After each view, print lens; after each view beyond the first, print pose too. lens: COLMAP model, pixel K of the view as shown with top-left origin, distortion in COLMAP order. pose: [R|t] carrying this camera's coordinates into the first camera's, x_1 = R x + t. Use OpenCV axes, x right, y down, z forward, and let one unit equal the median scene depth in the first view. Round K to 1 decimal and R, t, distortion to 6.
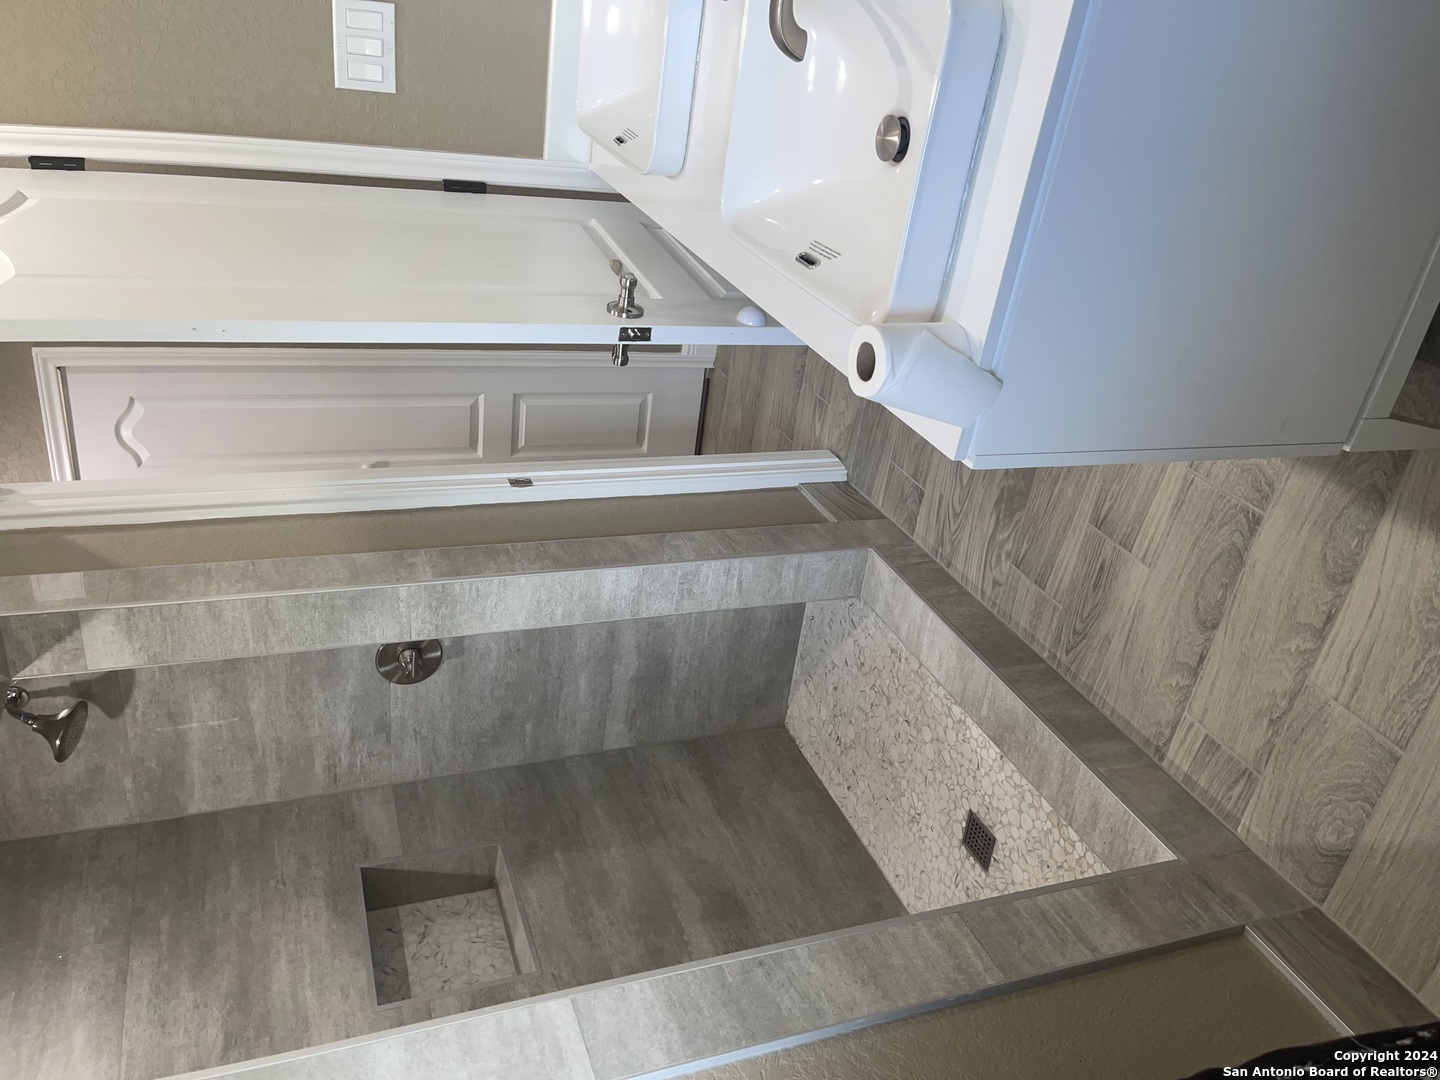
lens RADIAL K [[1067.5, 0, 705.0], [0, 1067.5, 544.9], [0, 0, 1]] dist [0.070022, -0.089911]
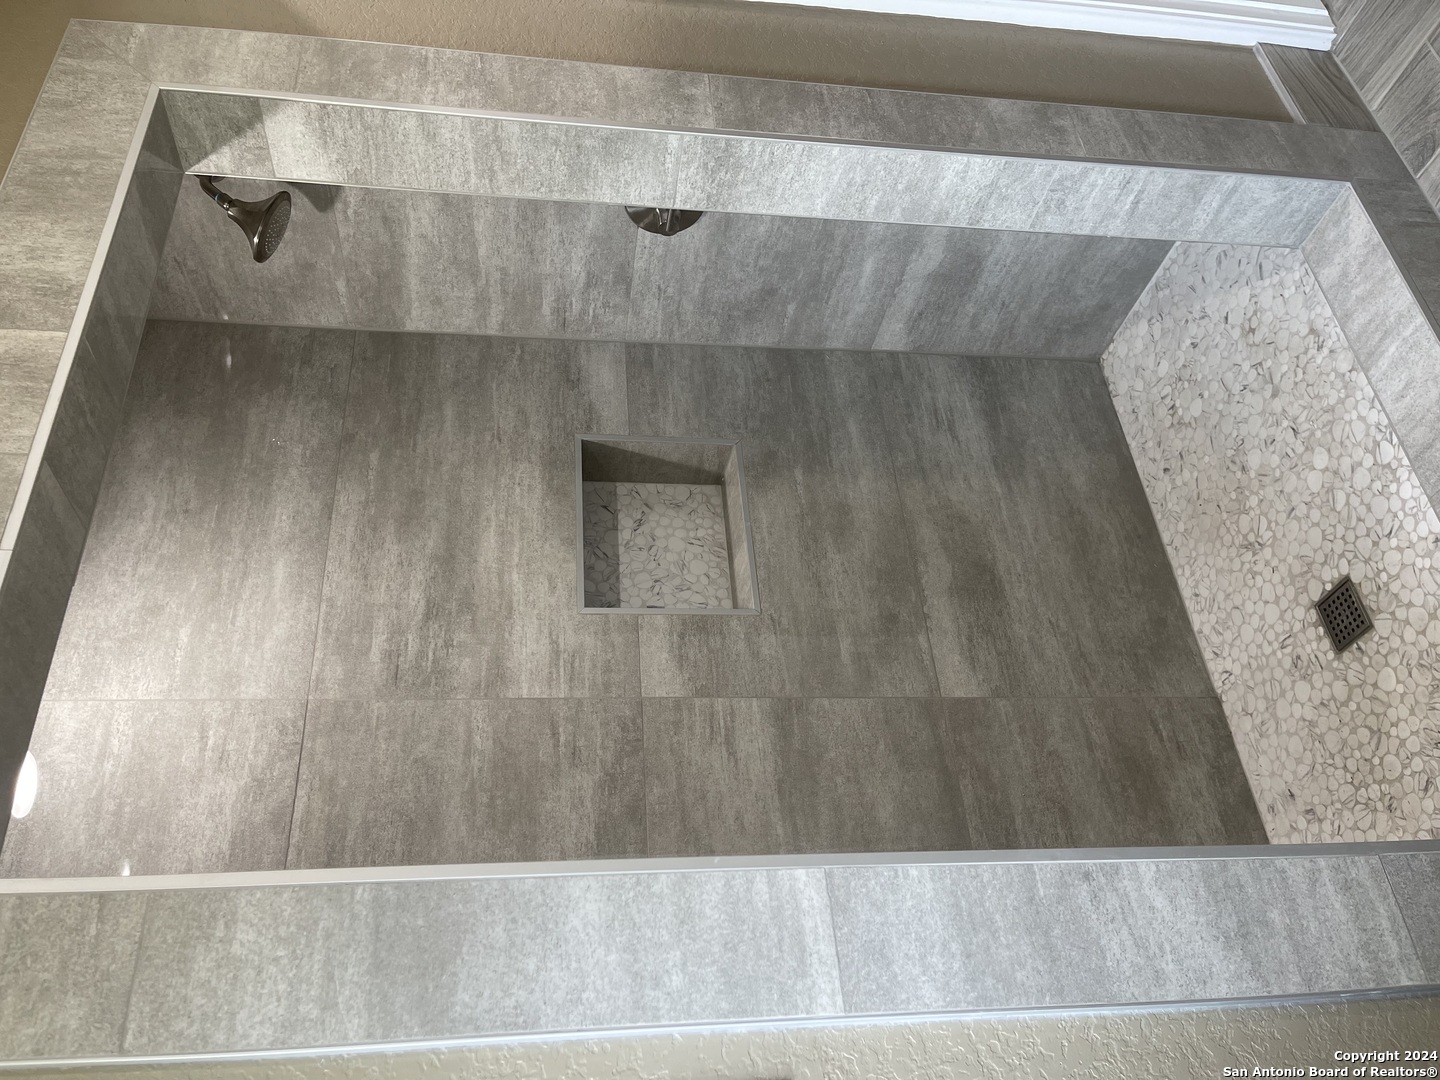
lens RADIAL K [[1067.5, 0, 705.0], [0, 1067.5, 544.9], [0, 0, 1]] dist [0.070022, -0.089911]
pose [[0.958865, 0.248623, -0.136980, -0.083065], [-0.157890, 0.868160, 0.470499, -0.056026], [0.235898, -0.429517, 0.871704, 0.228667]]
